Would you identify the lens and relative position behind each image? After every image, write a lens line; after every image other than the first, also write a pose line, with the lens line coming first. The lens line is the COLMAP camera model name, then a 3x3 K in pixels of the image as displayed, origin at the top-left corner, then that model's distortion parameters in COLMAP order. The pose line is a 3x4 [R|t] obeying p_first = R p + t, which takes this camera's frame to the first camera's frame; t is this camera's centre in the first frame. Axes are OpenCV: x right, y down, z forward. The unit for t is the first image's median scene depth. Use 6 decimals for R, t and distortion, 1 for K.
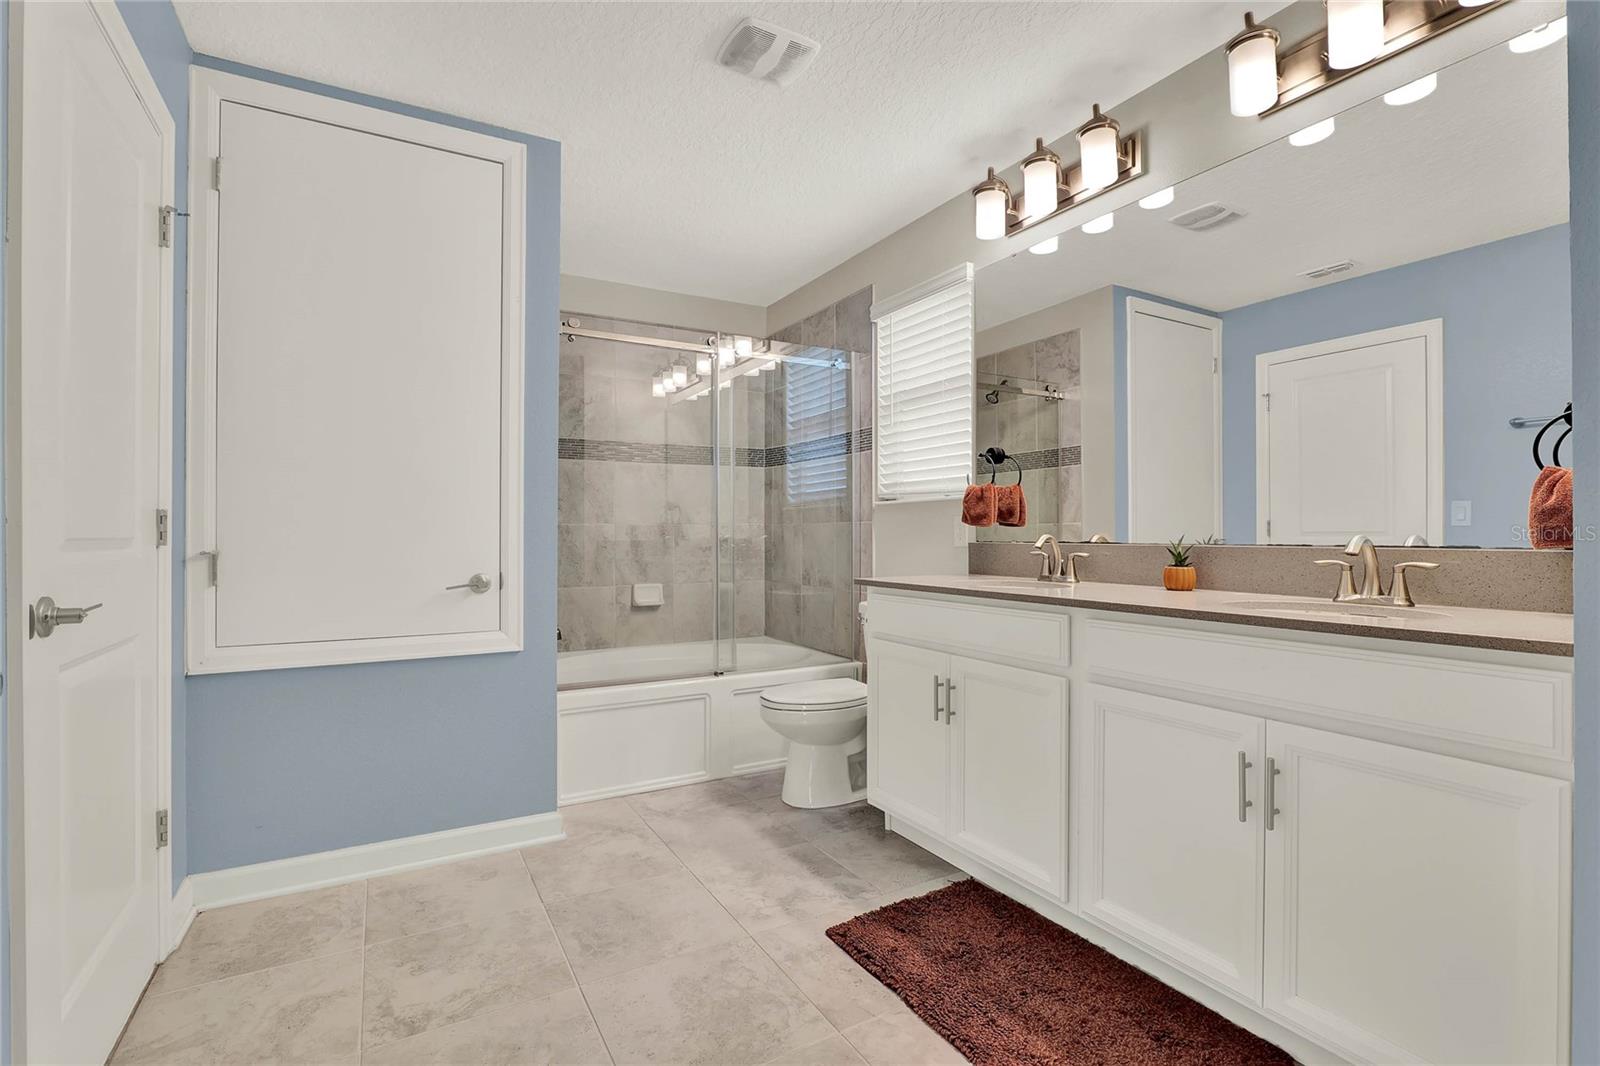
lens RADIAL K [[752.0, 0, 796.5], [0, 752.0, 528.1], [0, 0, 1]] dist [-0.010001, 0.002613]
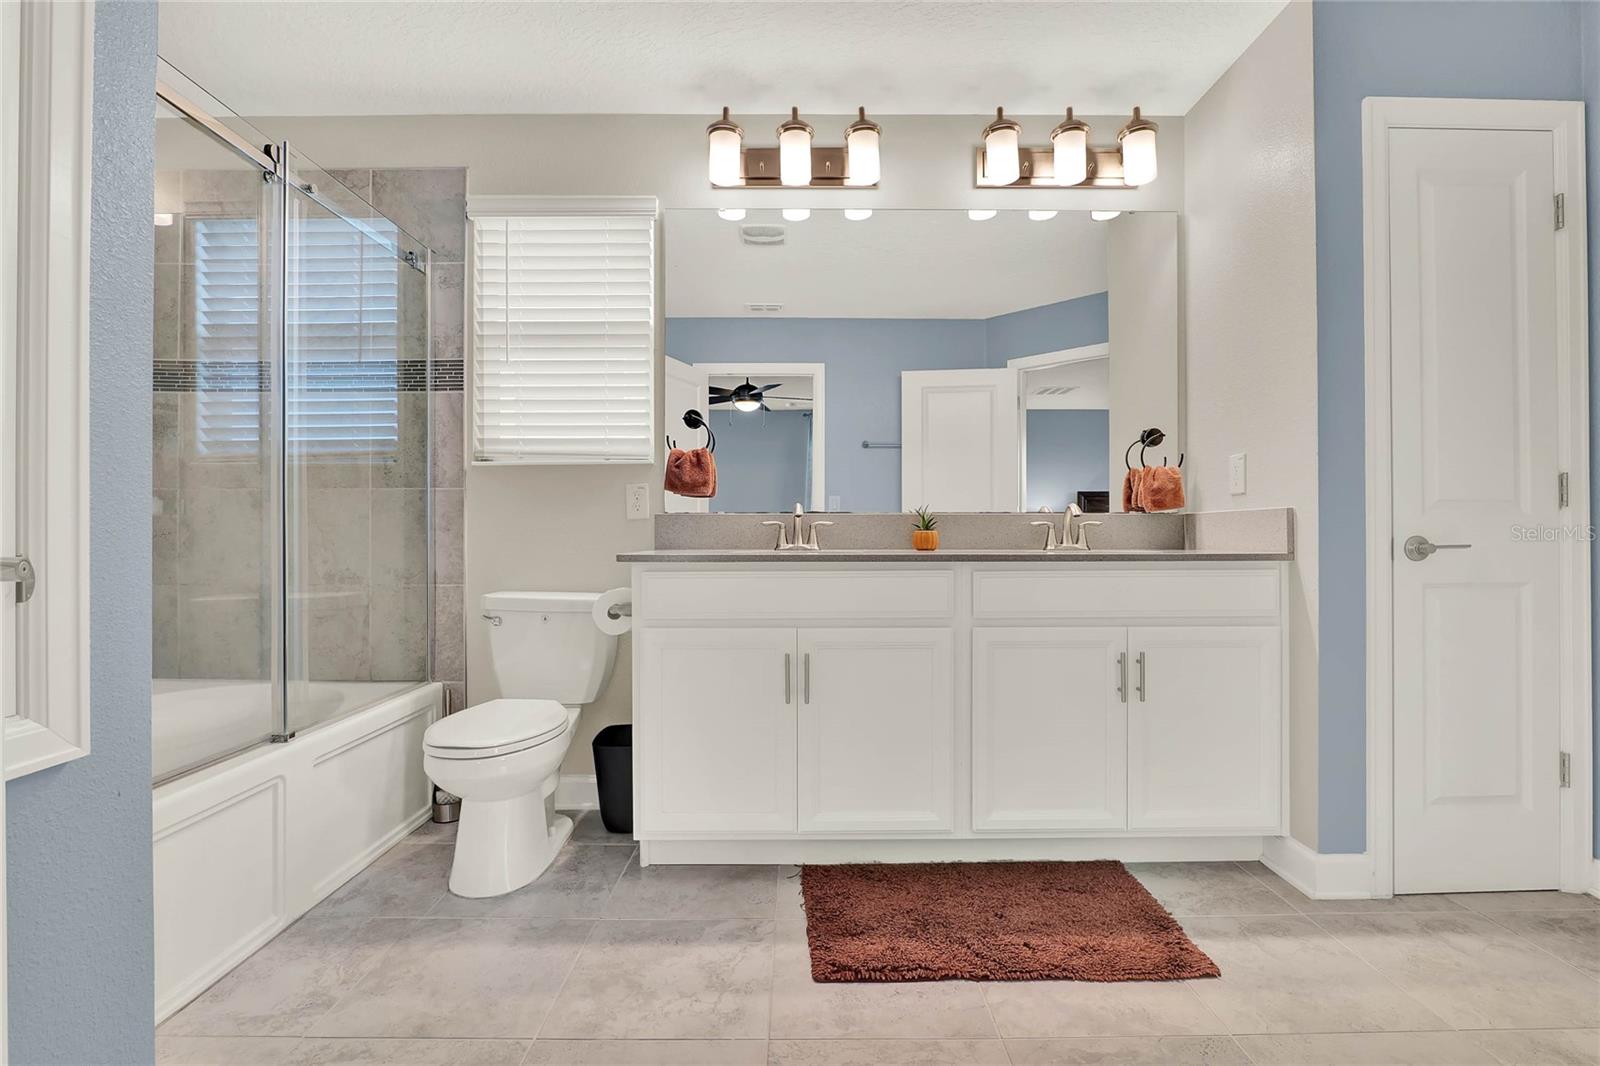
lens RADIAL K [[752.0, 0, 809.1], [0, 752.0, 529.2], [0, 0, 1]] dist [-0.010001, 0.002613]
pose [[0.486287, 0.004324, 0.873789, -0.467563], [-0.004908, 0.999986, -0.002217, 0.039122], [-0.873785, -0.003210, 0.486301, 0.429695]]
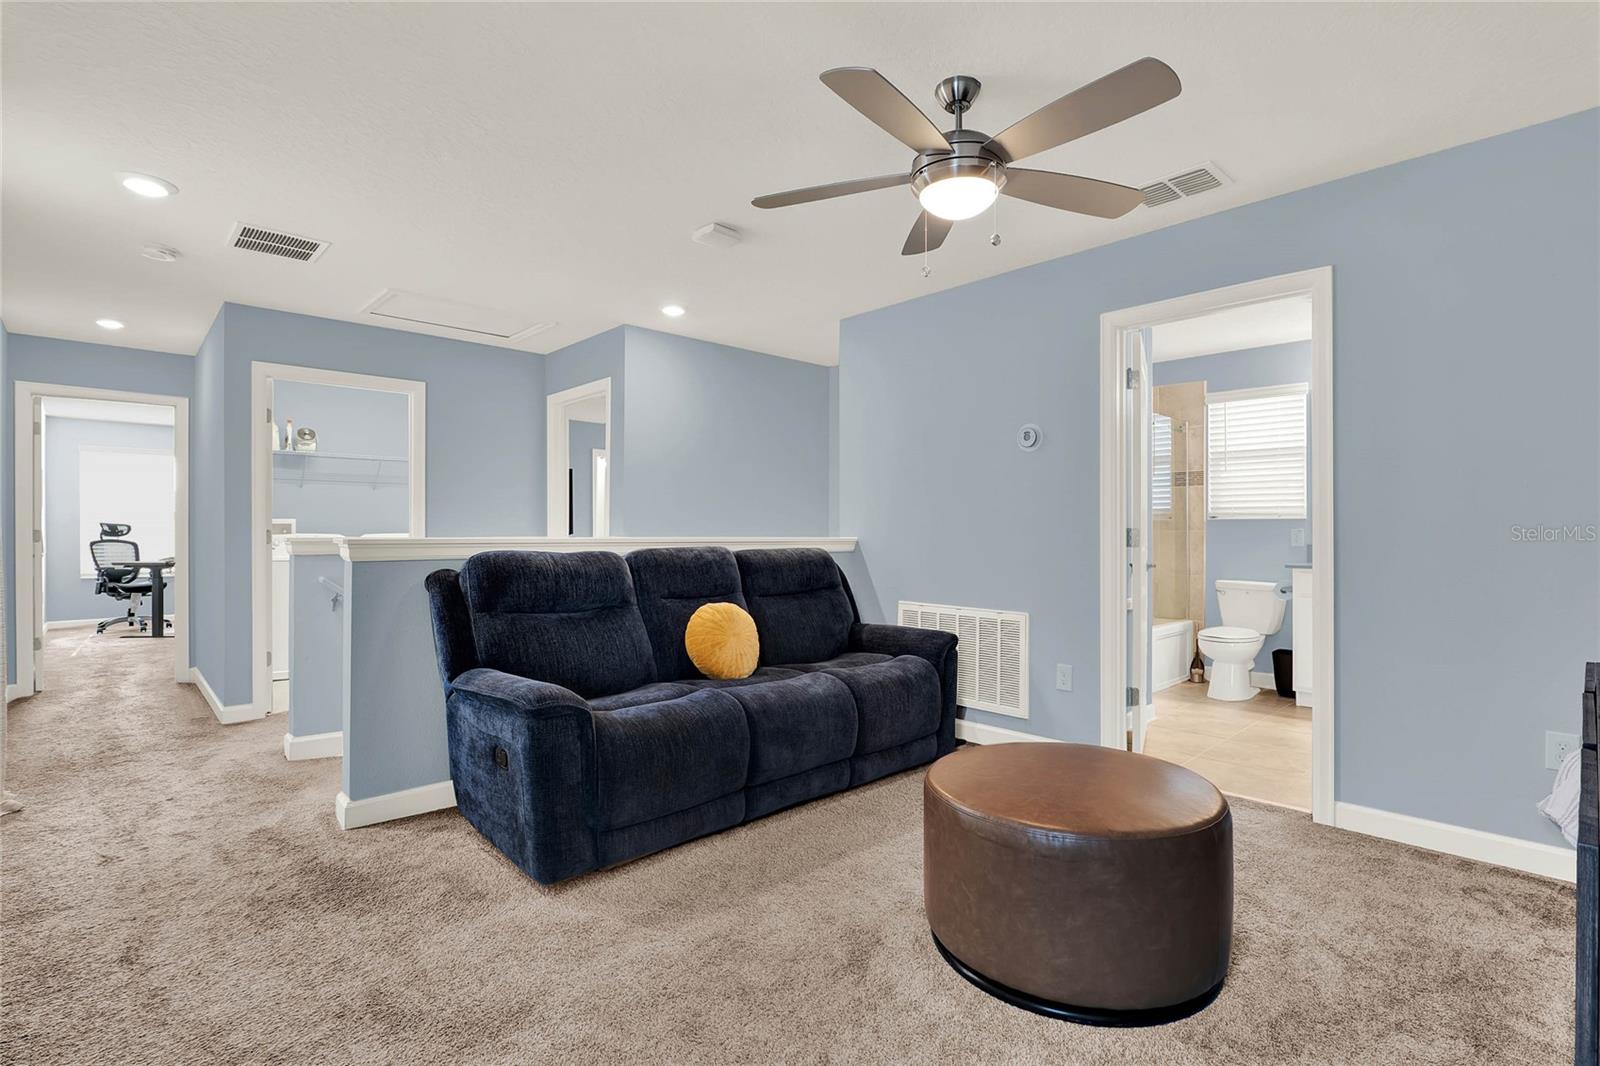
lens RADIAL K [[752.0, 0, 805.1], [0, 752.0, 525.6], [0, 0, 1]] dist [-0.010001, 0.002613]
pose [[0.974973, 0.000469, 0.222323, -1.330557], [-0.000388, 1.000000, -0.000408, -0.022827], [-0.222323, 0.000311, 0.974973, -0.441809]]
